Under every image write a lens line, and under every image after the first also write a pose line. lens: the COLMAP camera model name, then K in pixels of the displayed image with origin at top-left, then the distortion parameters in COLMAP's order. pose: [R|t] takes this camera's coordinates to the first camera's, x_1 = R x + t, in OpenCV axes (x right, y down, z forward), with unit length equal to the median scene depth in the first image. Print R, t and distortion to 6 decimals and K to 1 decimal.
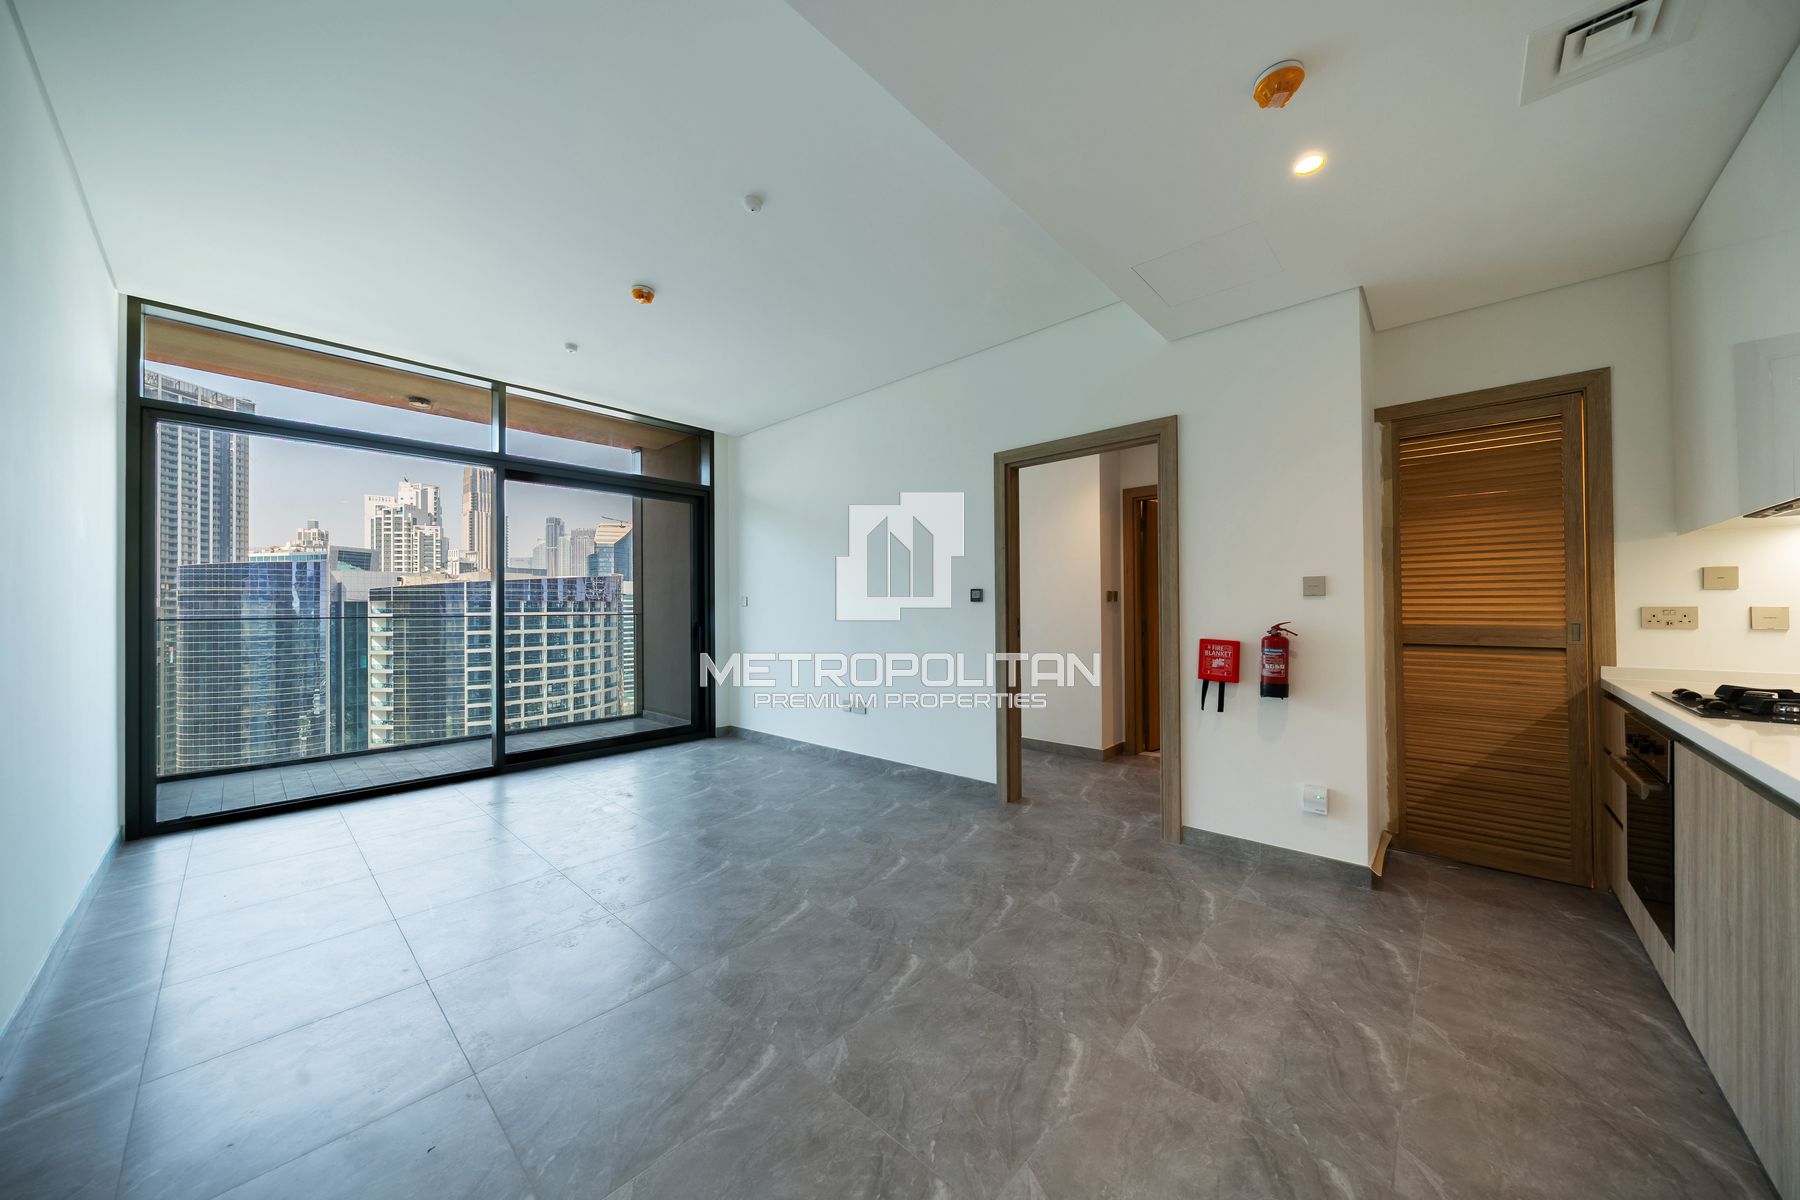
lens RADIAL K [[622.9, 0, 900.0], [0, 622.9, 600.0], [0, 0, 1]] dist [-0.000687, 0.000003]
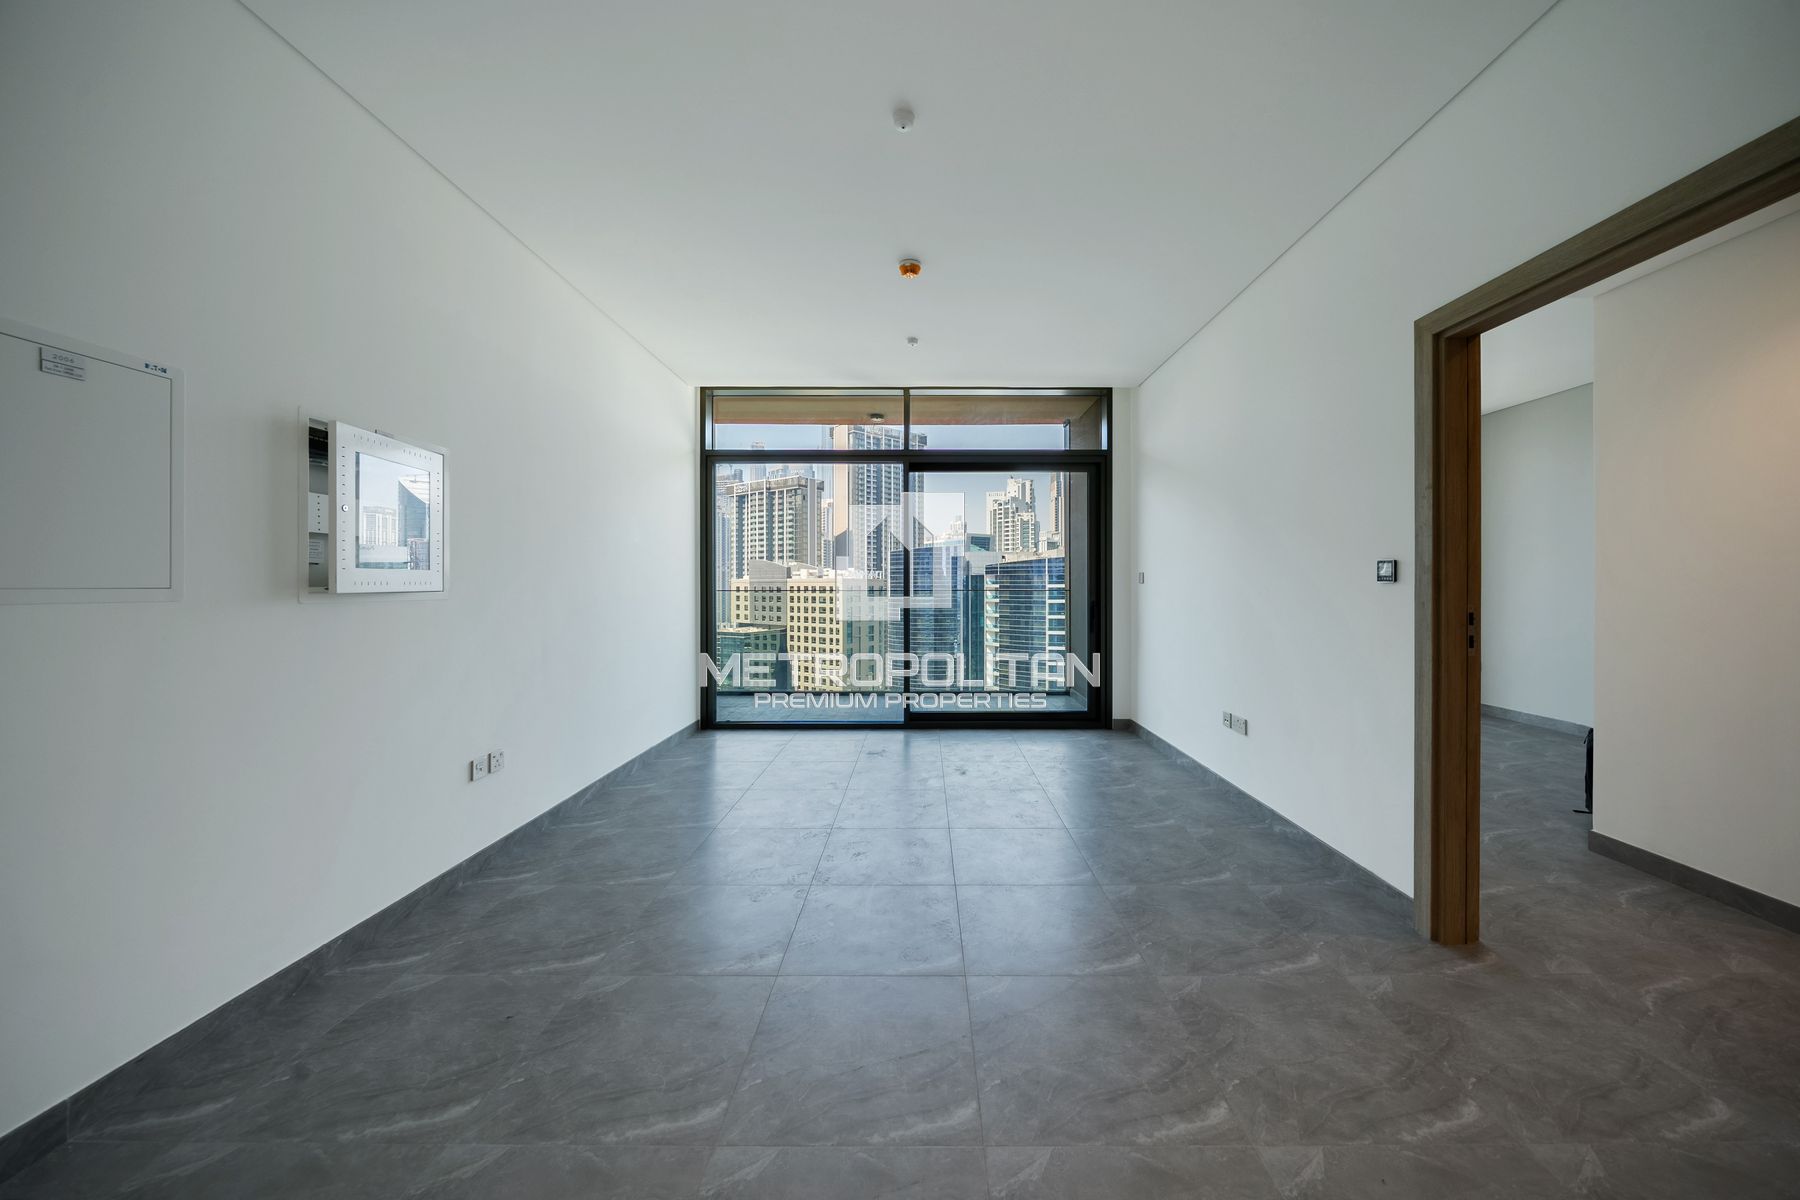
lens RADIAL K [[627.3, 0, 910.7], [0, 627.3, 586.1], [0, 0, 1]] dist [-0.007834, 0.000371]
pose [[0.670322, 0.010404, -0.741997, 0.207560], [0.005660, 0.999801, 0.019132, -0.006440], [0.742049, -0.017024, 0.670130, 0.214102]]
